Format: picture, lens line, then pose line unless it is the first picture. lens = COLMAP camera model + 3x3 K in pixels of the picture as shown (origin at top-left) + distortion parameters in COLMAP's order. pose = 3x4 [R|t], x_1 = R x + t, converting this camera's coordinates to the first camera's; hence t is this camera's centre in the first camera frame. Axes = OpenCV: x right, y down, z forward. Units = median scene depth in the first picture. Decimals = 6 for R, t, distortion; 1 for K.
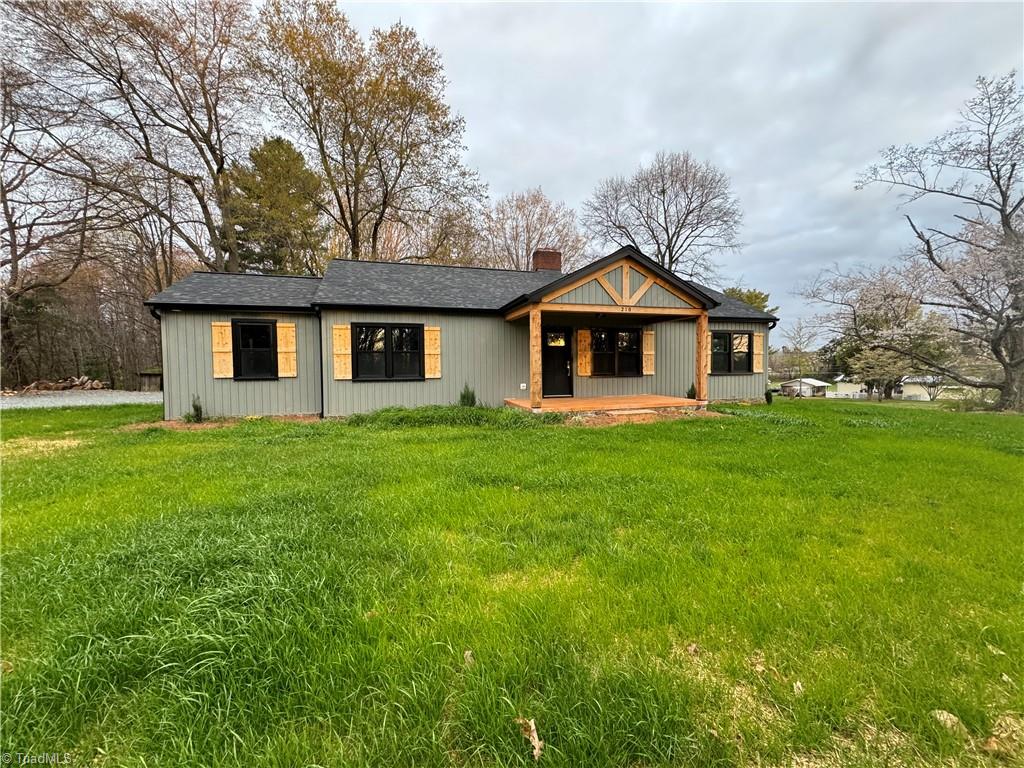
lens RADIAL K [[400.2, 0, 512.0], [0, 400.2, 384.0], [0, 0, 1]] dist [-0.000670, -0.000108]
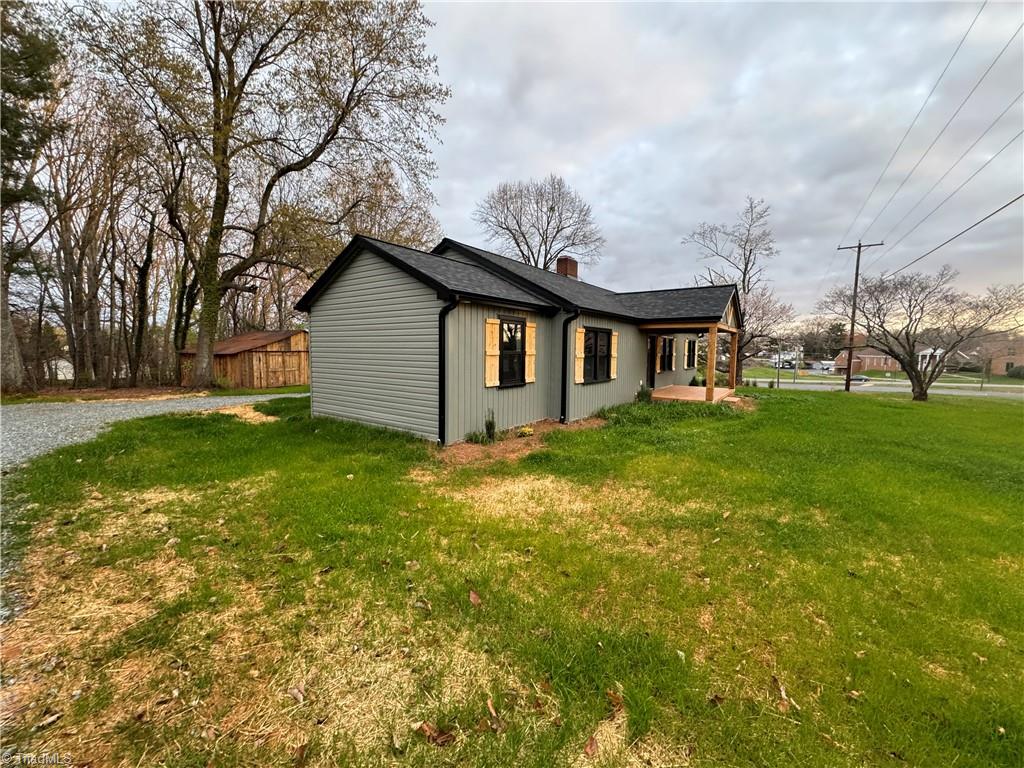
lens RADIAL K [[400.2, 0, 512.0], [0, 400.2, 384.0], [0, 0, 1]] dist [-0.000670, -0.000108]
pose [[0.793300, -0.036901, 0.607711, -1.144480], [0.006113, 0.998594, 0.052657, -0.061772], [-0.608800, -0.038058, 0.792410, 0.296249]]
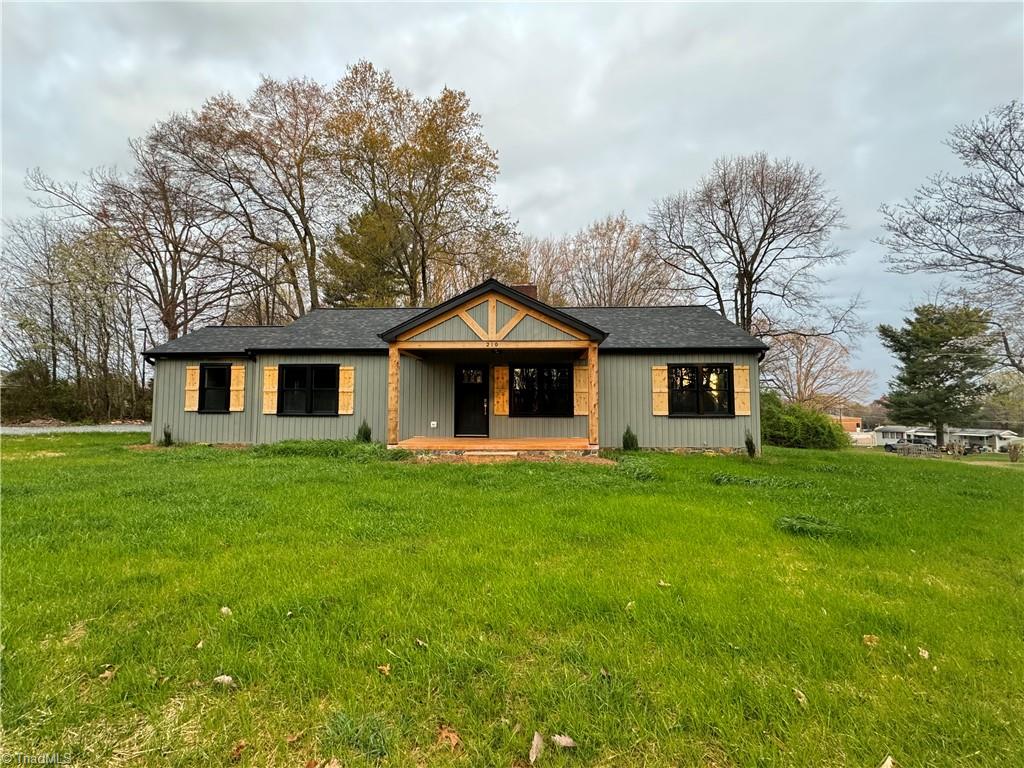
lens RADIAL K [[439.1, 0, 512.0], [0, 439.1, 384.0], [0, 0, 1]] dist [-0.001165, -0.000123]
pose [[0.945712, -0.006835, -0.324935, 0.623628], [-0.025212, 0.995223, -0.094313, 0.004221], [0.324027, 0.097385, 0.941022, 0.038194]]
